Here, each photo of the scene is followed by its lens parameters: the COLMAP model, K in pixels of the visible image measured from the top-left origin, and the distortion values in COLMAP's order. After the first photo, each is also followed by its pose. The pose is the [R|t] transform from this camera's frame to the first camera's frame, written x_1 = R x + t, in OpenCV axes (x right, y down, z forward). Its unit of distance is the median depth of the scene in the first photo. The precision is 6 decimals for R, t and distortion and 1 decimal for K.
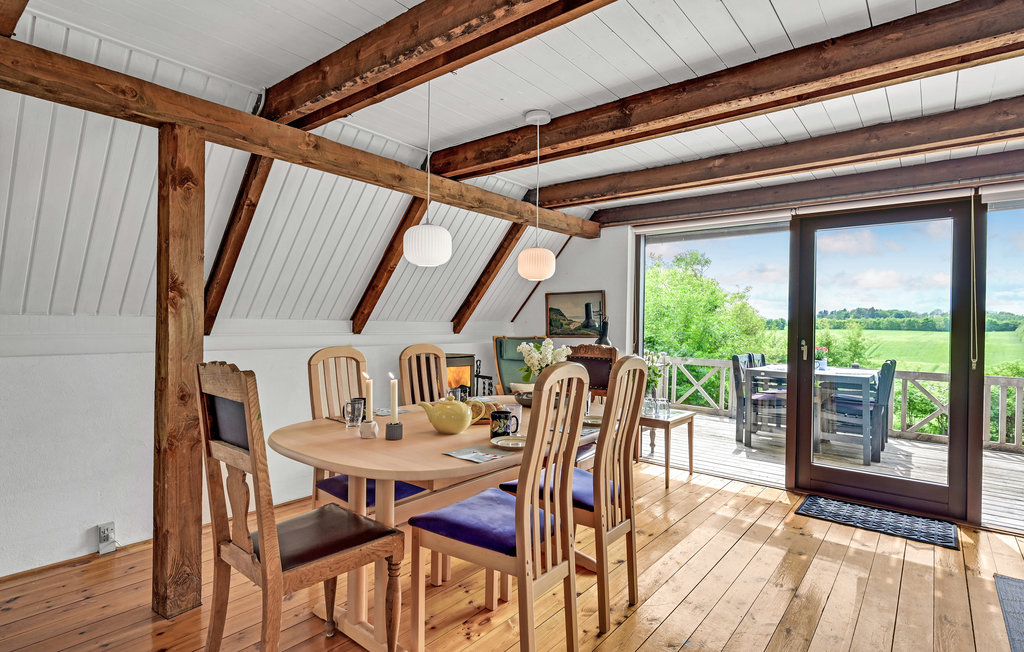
lens RADIAL K [[507.3, 0, 510.8], [0, 507.3, 326.5], [0, 0, 1]] dist [0.000694, 0.002095]
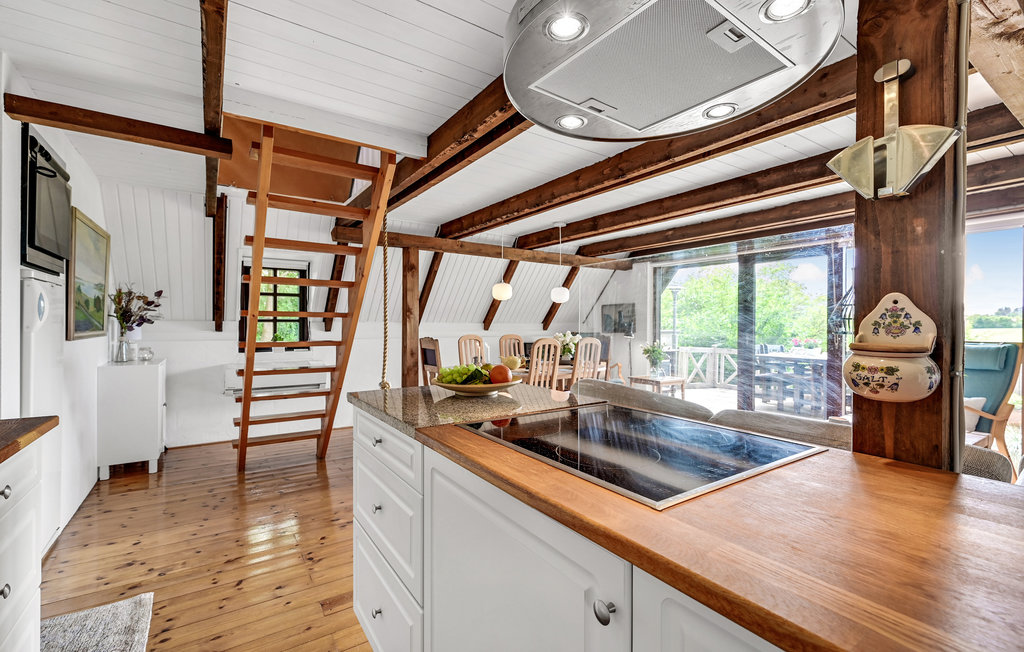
lens RADIAL K [[443.1, 0, 509.6], [0, 443.1, 329.6], [0, 0, 1]] dist [0.000635, -0.000007]
pose [[0.955704, -0.005878, -0.294272, 0.293614], [0.006420, 0.999979, 0.000878, 0.012693], [0.294261, -0.002729, 0.955721, -0.602813]]
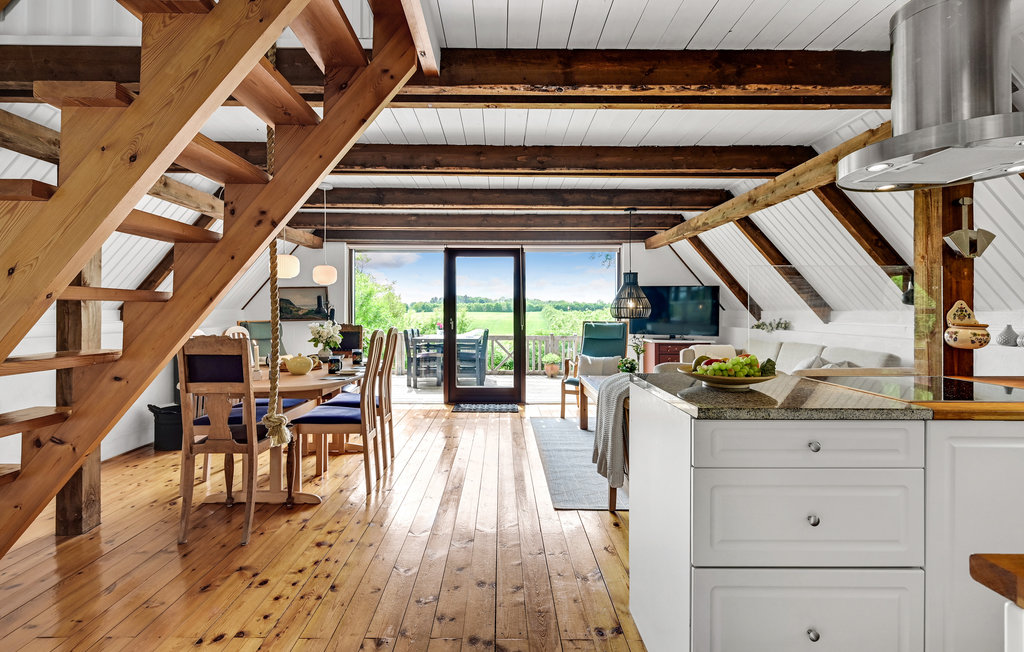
lens RADIAL K [[467.4, 0, 495.8], [0, 467.4, 306.0], [0, 0, 1]] dist [-0.004208, -0.000250]
pose [[0.775048, -0.006948, 0.631864, -0.360826], [0.014111, 0.999881, -0.006313, -0.003369], [-0.631745, 0.013809, 0.775054, -0.394061]]
